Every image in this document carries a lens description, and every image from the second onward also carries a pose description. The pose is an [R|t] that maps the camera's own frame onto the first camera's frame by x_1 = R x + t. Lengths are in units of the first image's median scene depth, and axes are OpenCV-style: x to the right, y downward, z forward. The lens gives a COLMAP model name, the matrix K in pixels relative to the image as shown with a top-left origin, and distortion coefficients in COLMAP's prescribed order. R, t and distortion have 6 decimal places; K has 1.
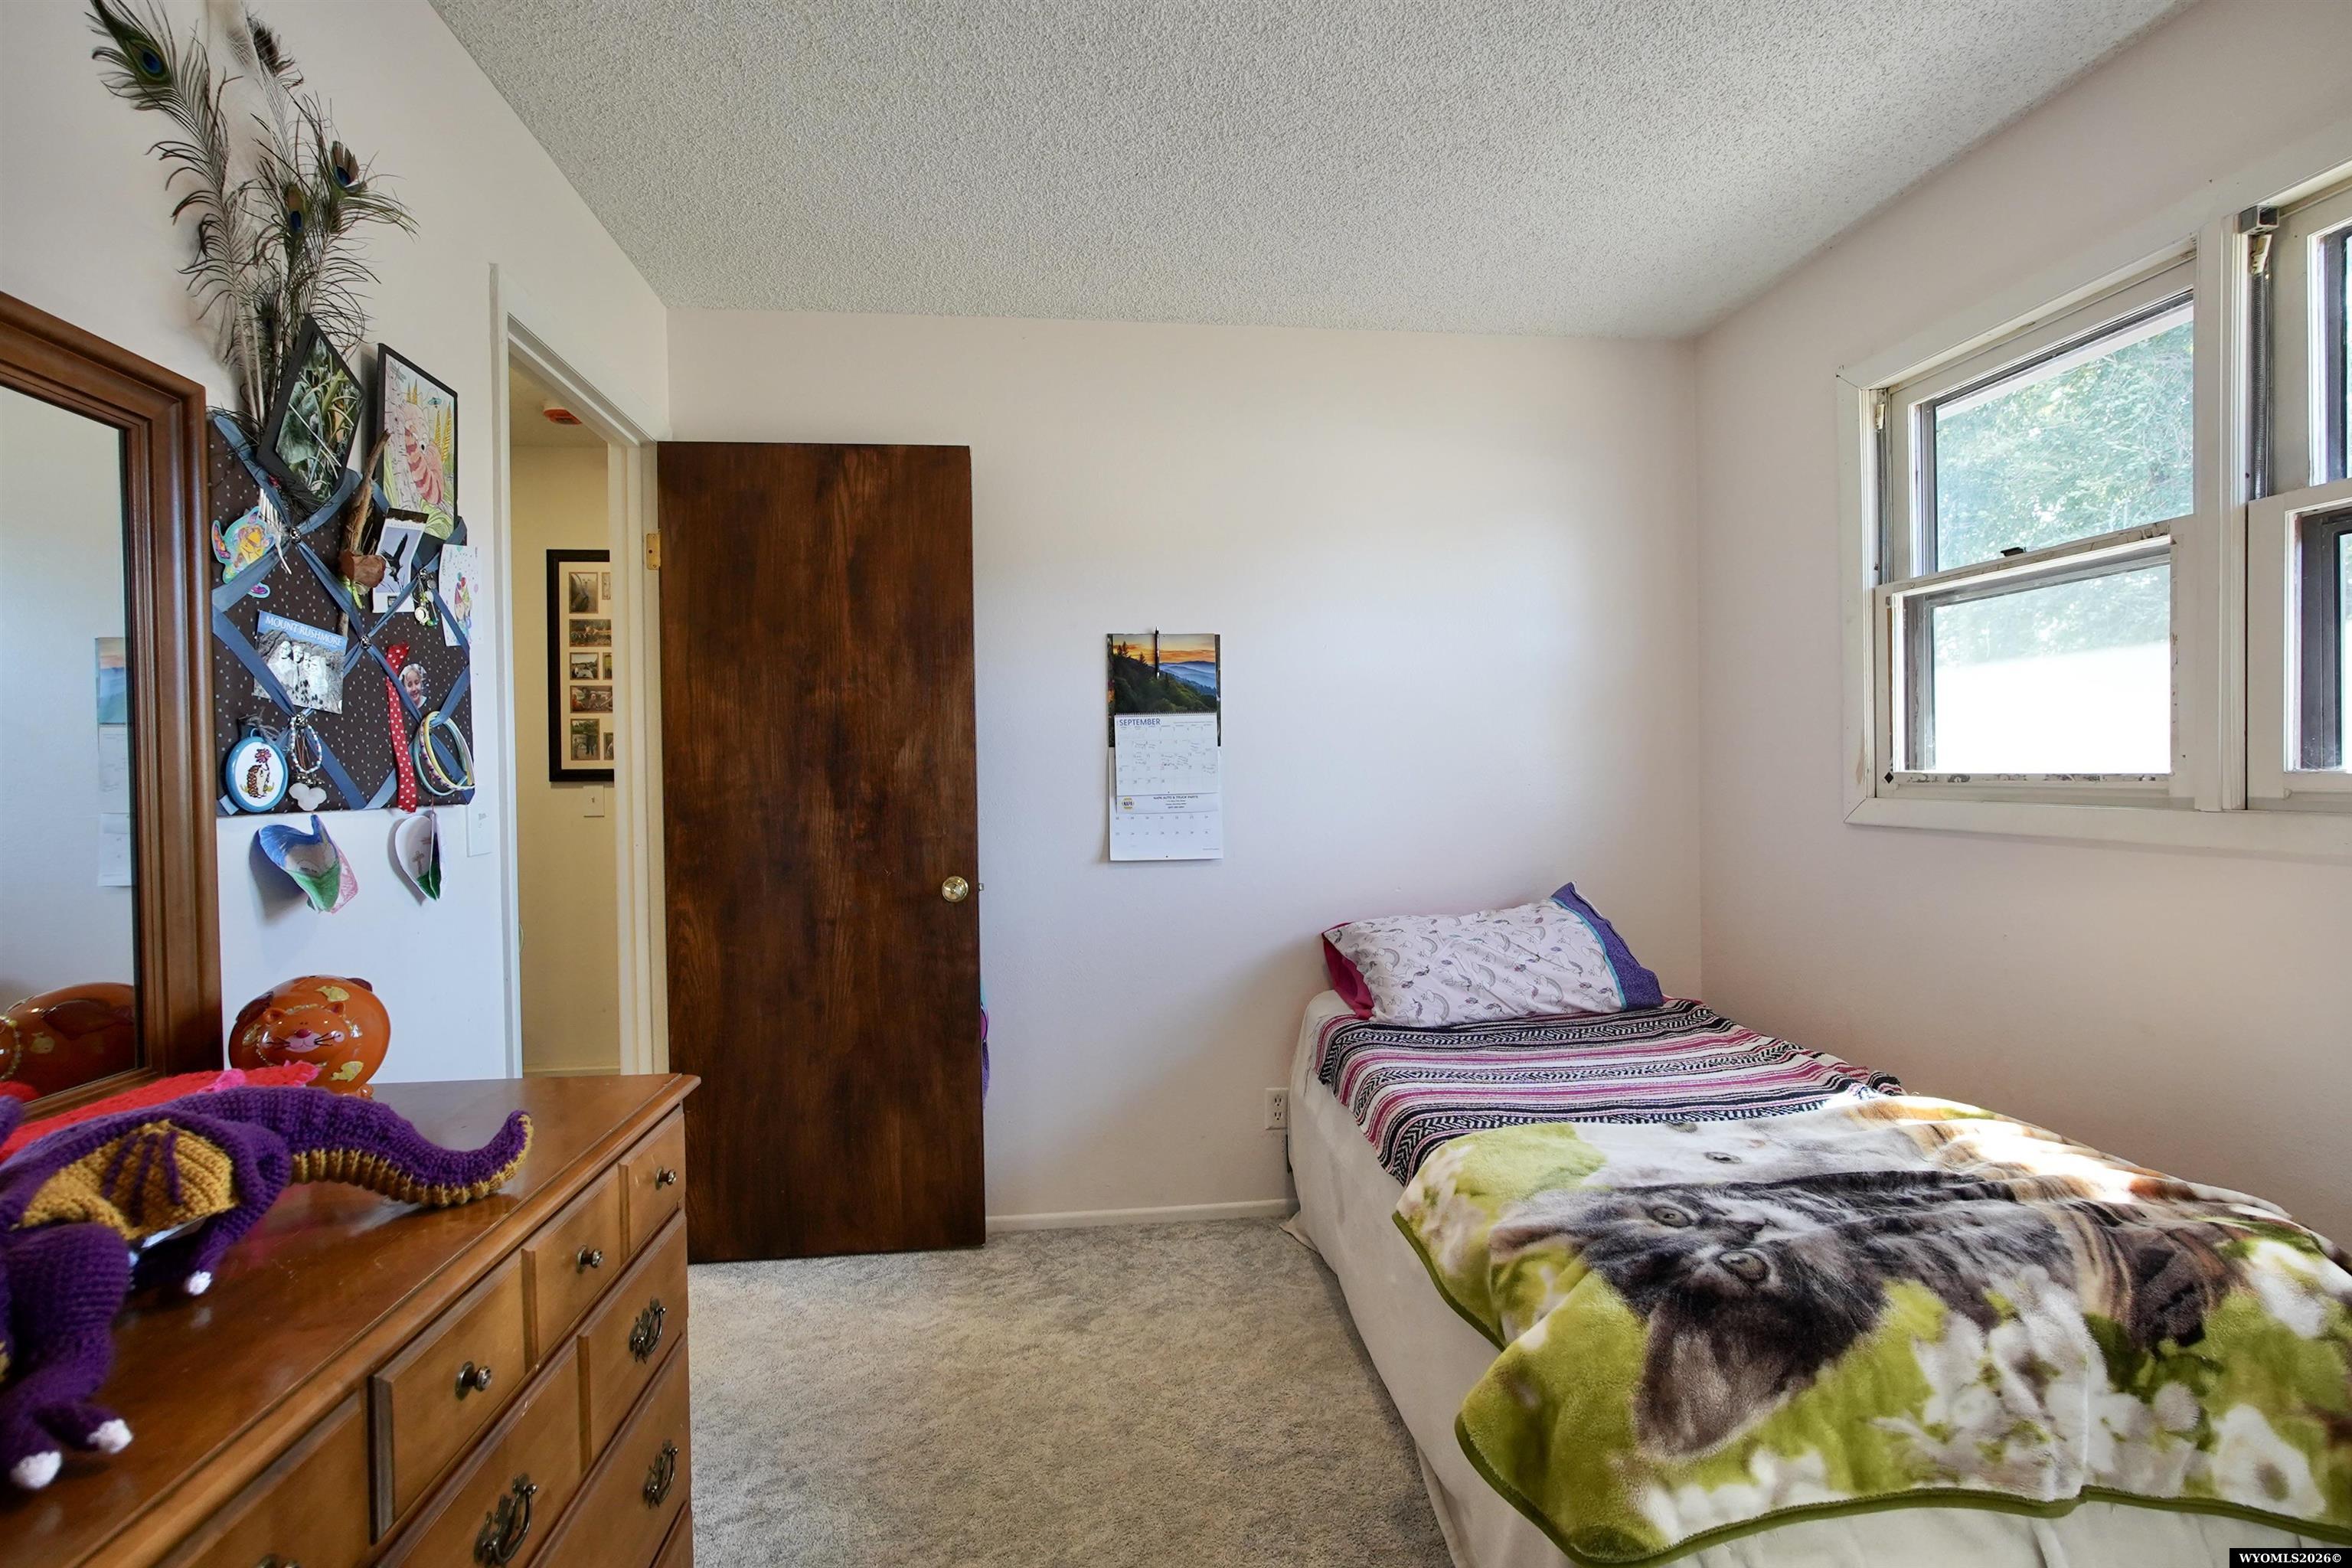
lens RADIAL K [[1109.3, 0, 1176.4], [0, 1109.3, 810.6], [0, 0, 1]] dist [-0.009816, 0.006948]
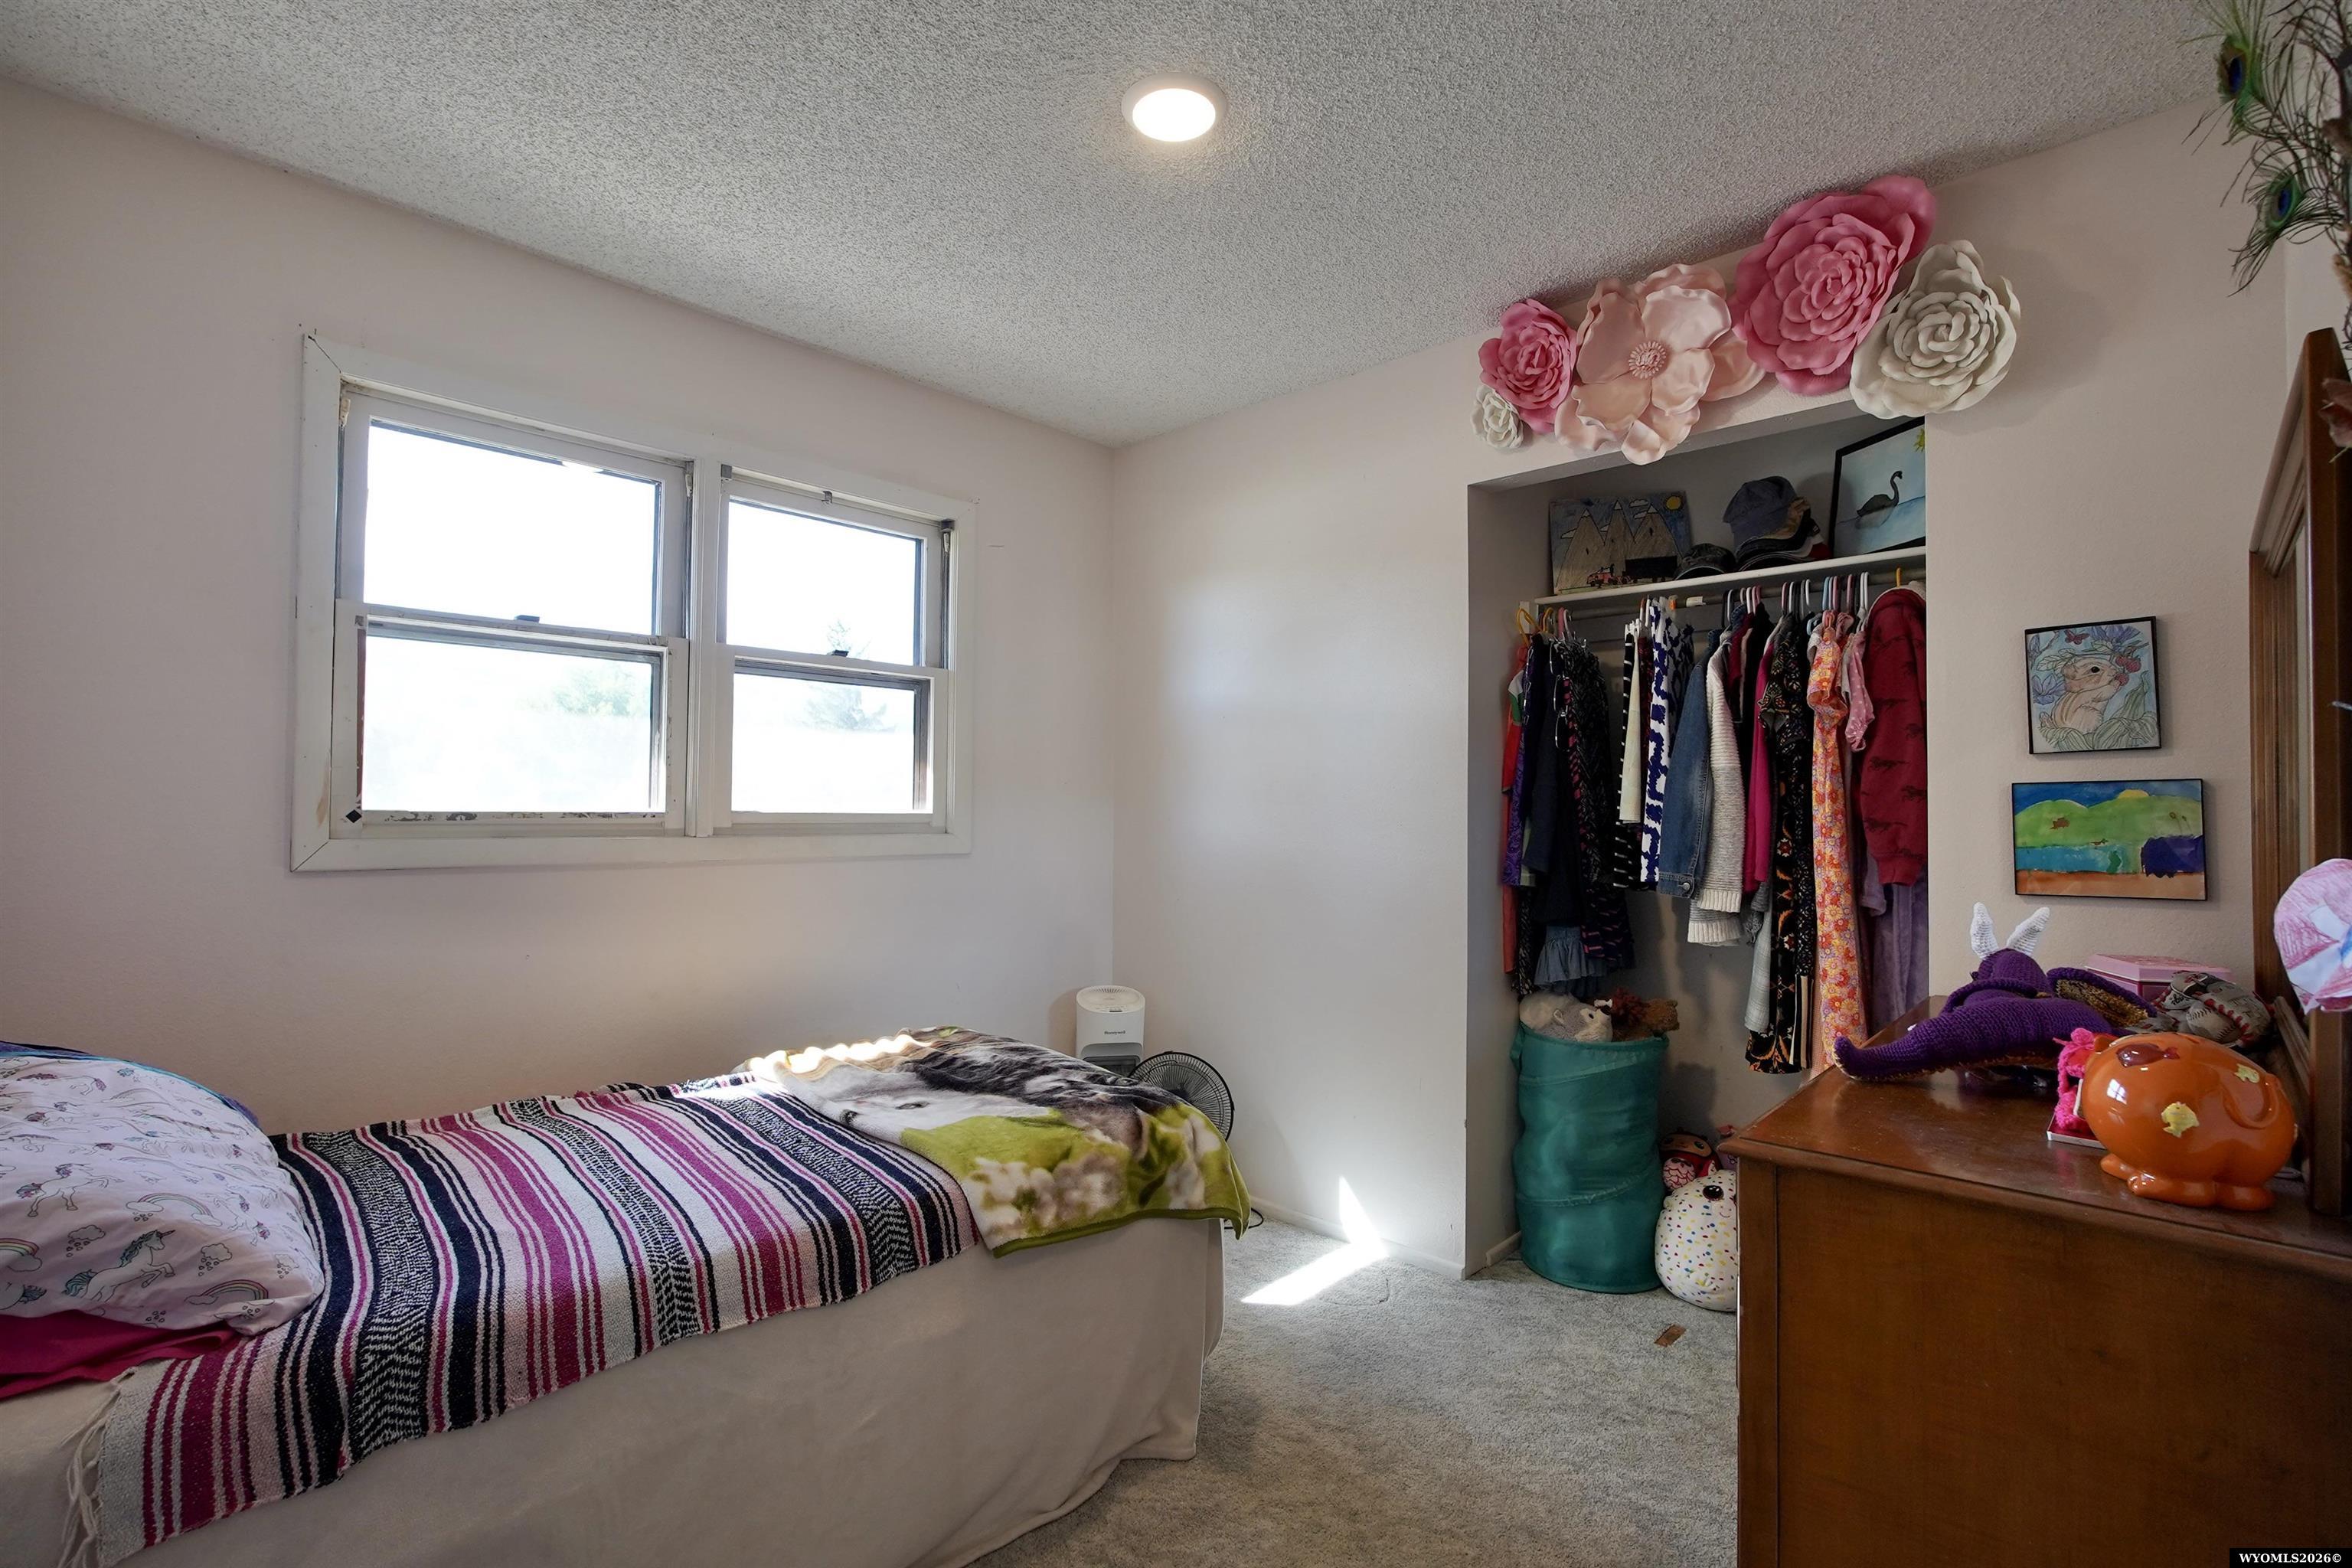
lens RADIAL K [[1088.4, 0, 1176.0], [0, 1088.4, 784.0], [0, 0, 1]] dist [-0.005564, 0.000096]
pose [[-0.649404, 0.021119, 0.760151, -0.608377], [0.024834, 0.999670, -0.006557, -0.044104], [-0.760038, 0.014620, -0.649714, 1.395814]]
